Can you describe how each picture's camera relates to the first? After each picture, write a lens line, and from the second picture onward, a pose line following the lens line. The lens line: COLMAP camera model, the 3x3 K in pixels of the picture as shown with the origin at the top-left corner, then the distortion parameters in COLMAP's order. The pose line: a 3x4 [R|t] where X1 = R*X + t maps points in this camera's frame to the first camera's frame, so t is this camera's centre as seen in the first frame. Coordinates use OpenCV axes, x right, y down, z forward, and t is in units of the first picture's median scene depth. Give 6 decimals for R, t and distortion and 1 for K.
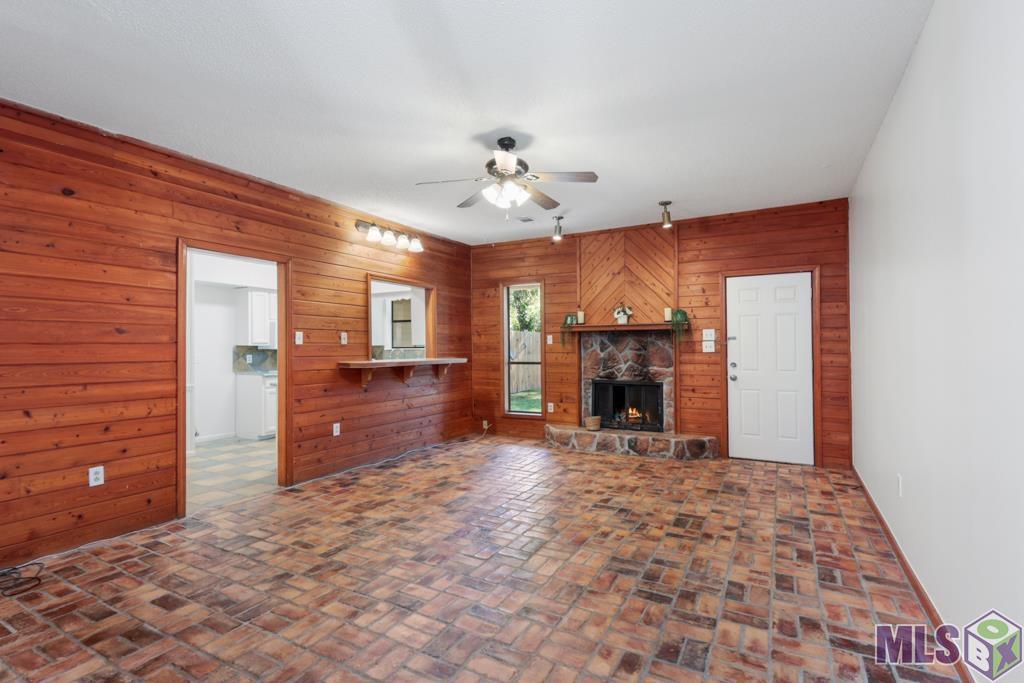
lens RADIAL K [[471.3, 0, 521.4], [0, 471.3, 335.2], [0, 0, 1]] dist [0.000297, -0.000326]
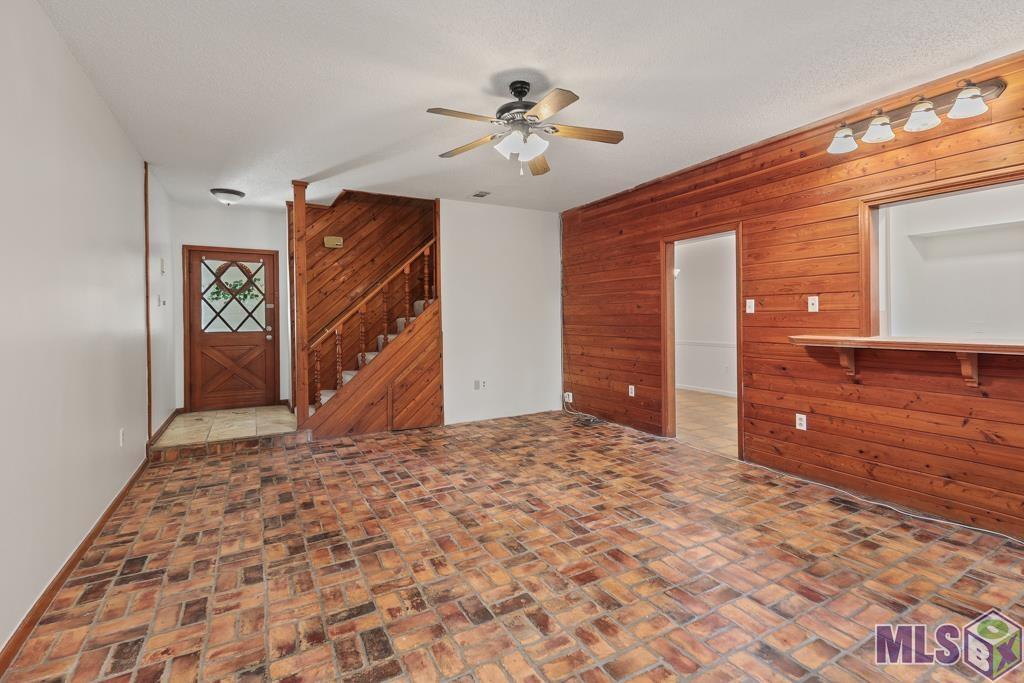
lens RADIAL K [[446.7, 0, 512.6], [0, 446.7, 320.3], [0, 0, 1]] dist [0.029772, -0.016899]
pose [[-0.518134, 0.016903, -0.855133, 0.756806], [0.035436, 0.999370, -0.001717, 0.026771], [0.854565, -0.031192, -0.518406, 1.533427]]
